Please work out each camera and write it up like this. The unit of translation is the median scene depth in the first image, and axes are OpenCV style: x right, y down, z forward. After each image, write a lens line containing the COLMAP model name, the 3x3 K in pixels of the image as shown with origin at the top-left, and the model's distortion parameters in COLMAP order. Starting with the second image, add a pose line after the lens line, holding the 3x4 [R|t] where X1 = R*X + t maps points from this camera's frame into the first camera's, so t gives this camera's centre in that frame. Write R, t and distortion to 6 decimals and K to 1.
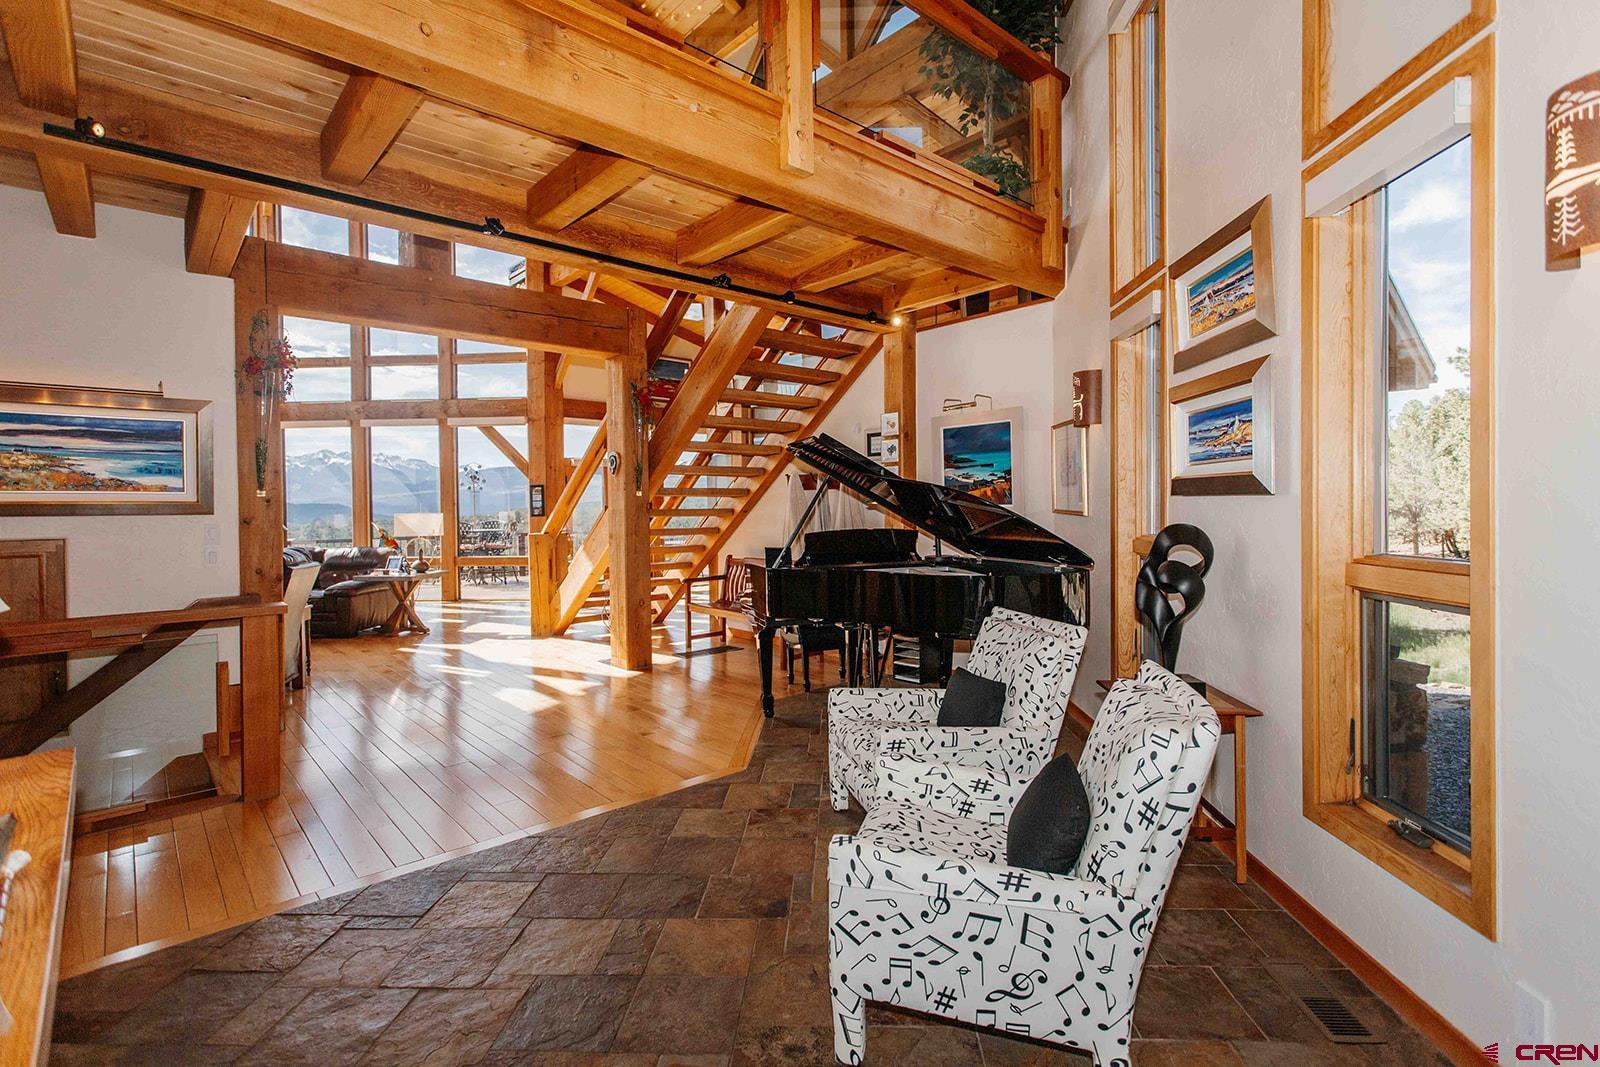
lens RADIAL K [[765.2, 0, 804.1], [0, 765.2, 511.5], [0, 0, 1]] dist [0.001816, 0.000686]
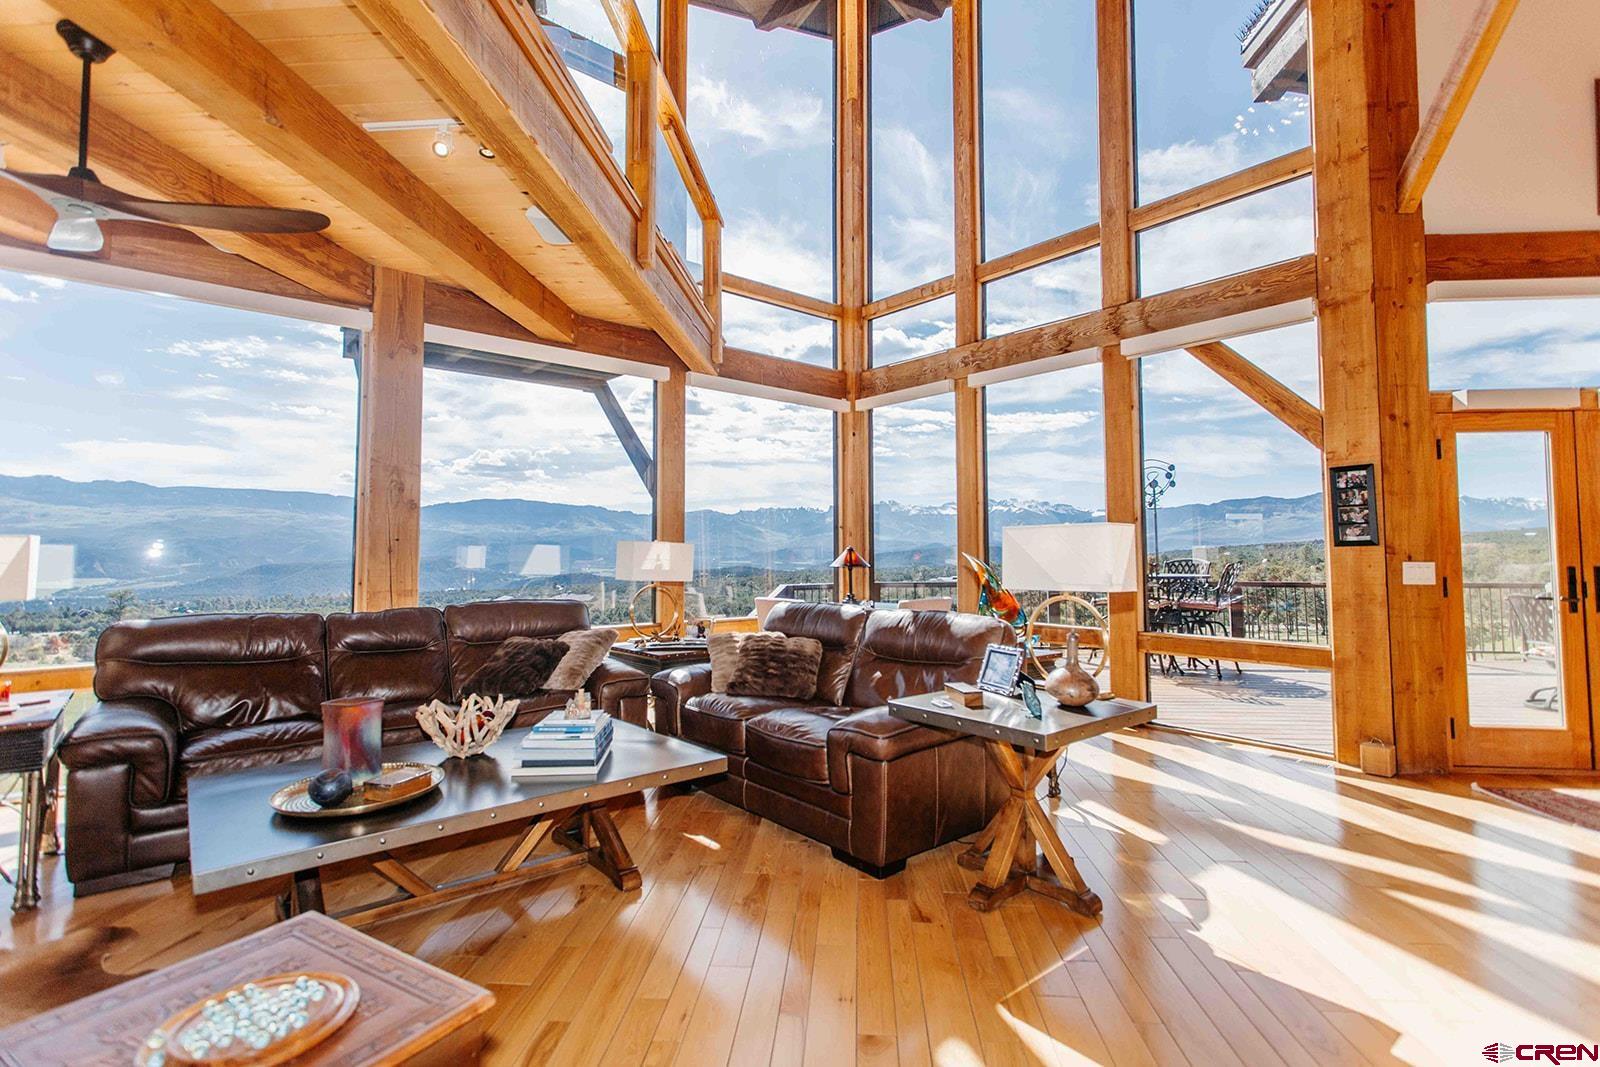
lens RADIAL K [[765.2, 0, 804.1], [0, 765.2, 511.5], [0, 0, 1]] dist [0.001816, 0.000686]
pose [[0.700014, -0.025801, -0.713663, -0.264337], [-0.014072, 0.998655, -0.049907, 0.011996], [0.713991, 0.044978, 0.698709, 0.525634]]
